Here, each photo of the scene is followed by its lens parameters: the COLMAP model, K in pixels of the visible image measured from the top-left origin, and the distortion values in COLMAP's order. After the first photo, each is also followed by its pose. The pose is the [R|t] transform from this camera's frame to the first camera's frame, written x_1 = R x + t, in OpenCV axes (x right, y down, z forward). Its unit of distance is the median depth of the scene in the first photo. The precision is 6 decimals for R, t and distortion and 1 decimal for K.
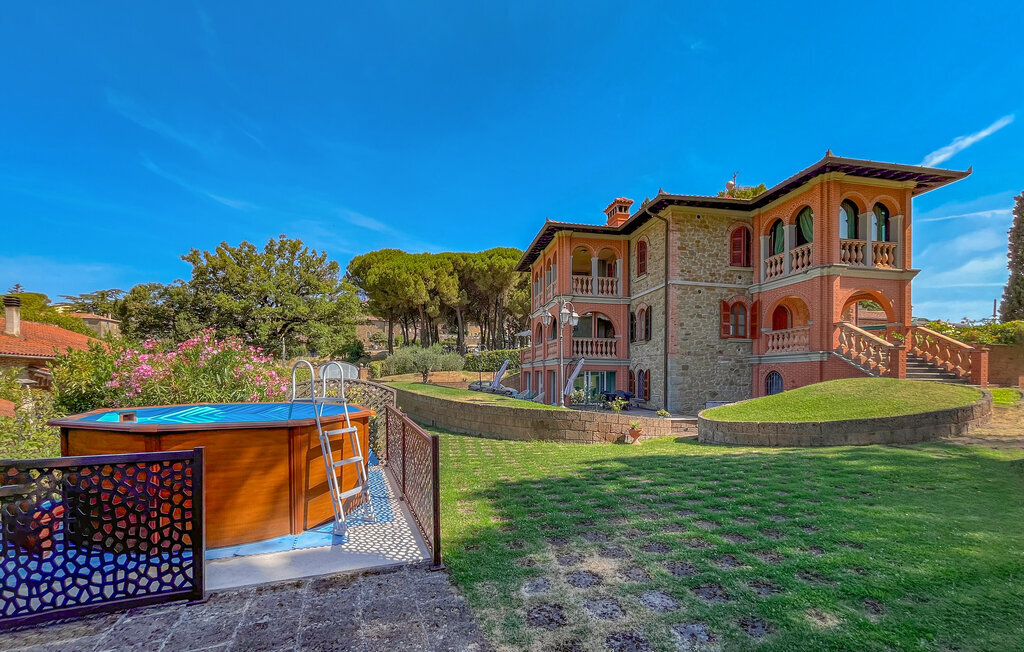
lens RADIAL K [[461.7, 0, 517.1], [0, 461.7, 364.5], [0, 0, 1]] dist [-0.003969, -0.000255]
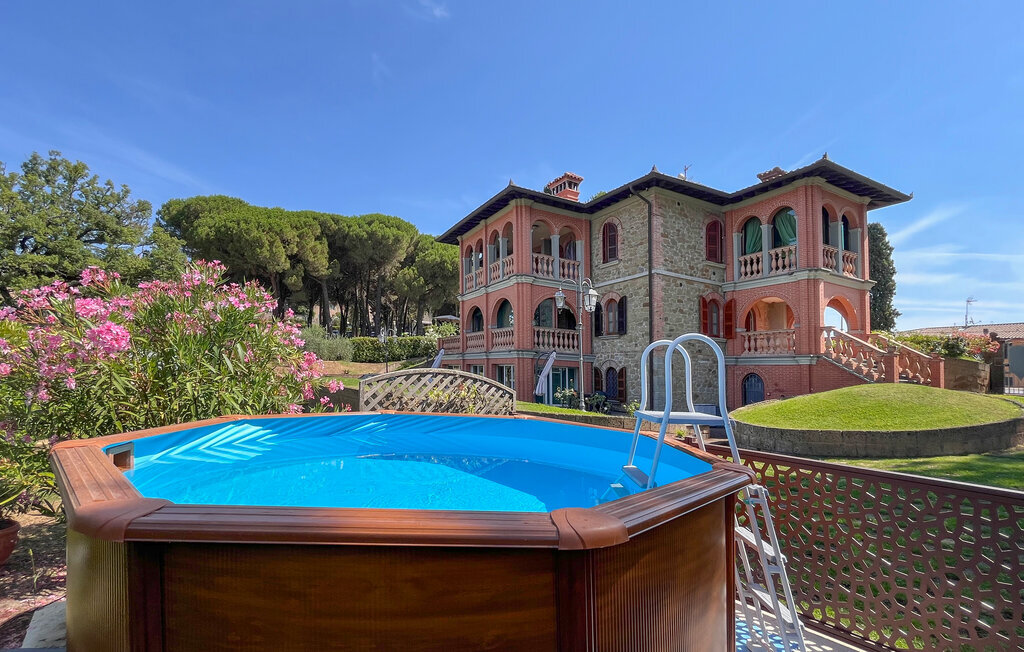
lens RADIAL K [[496.2, 0, 523.0], [0, 496.2, 358.5], [0, 0, 1]] dist [-0.003076, -0.001893]
pose [[0.937352, 0.037332, 0.346378, -0.243542], [-0.037305, 0.999281, -0.006748, 0.008119], [-0.346381, -0.006596, 0.938071, 0.184551]]
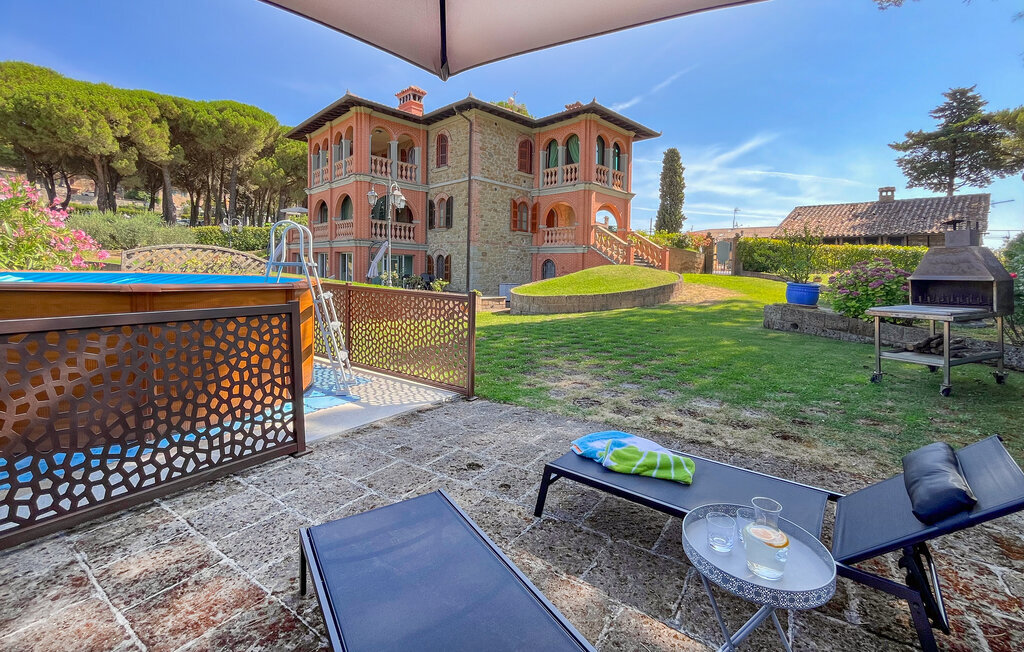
lens RADIAL K [[461.7, 0, 564.4], [0, 461.7, 266.2], [0, 0, 1]] dist [-0.003969, -0.000255]
pose [[0.787530, 0.023723, 0.615820, -0.182539], [-0.038912, 0.999179, 0.011270, 0.015887], [-0.615047, -0.032838, 0.787807, -0.026298]]
